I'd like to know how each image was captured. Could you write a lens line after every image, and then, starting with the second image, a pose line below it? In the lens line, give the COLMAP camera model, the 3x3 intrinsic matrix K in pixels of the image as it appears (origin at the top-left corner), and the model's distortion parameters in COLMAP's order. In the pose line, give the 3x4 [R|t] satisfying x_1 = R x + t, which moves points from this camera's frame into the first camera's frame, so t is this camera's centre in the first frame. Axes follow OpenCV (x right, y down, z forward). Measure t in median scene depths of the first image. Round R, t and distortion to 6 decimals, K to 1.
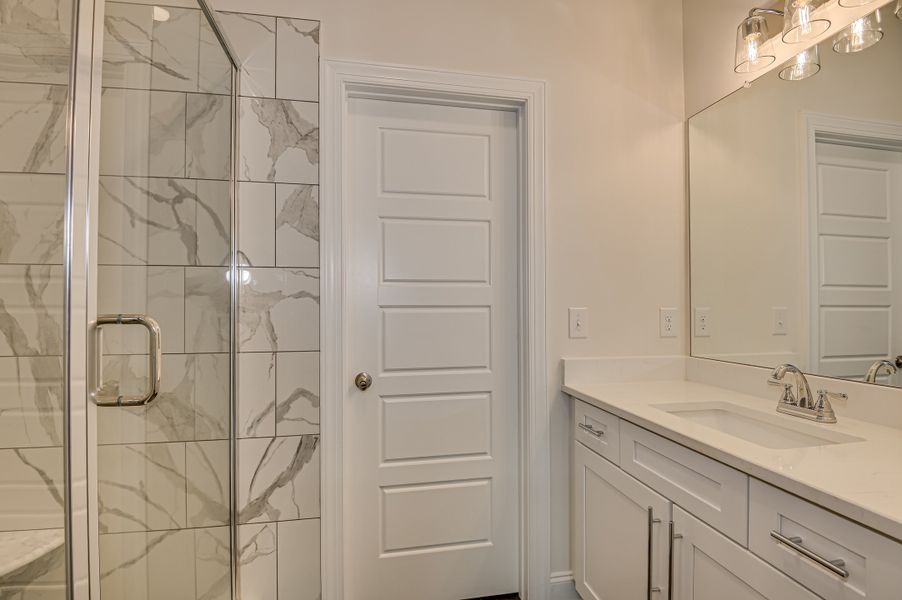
lens RADIAL K [[457.2, 0, 454.3], [0, 457.2, 301.7], [0, 0, 1]] dist [-0.001295, -0.000714]
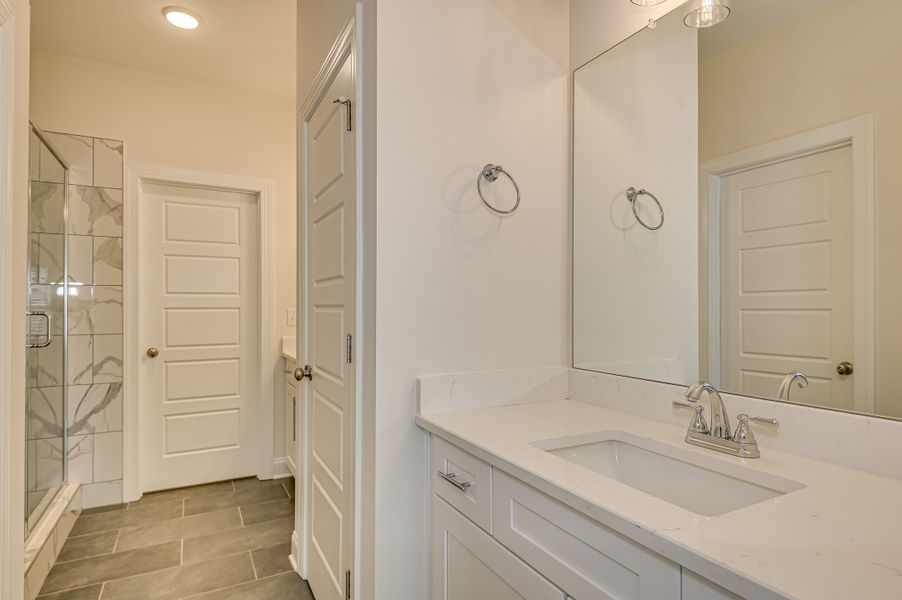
lens RADIAL K [[477.6, 0, 452.7], [0, 477.6, 304.5], [0, 0, 1]] dist [0.002704, -0.004765]
pose [[0.944388, 0.004161, 0.328806, 0.290698], [-0.005909, 0.999973, 0.004316, -0.018584], [-0.328779, -0.006019, 0.944388, -1.120087]]
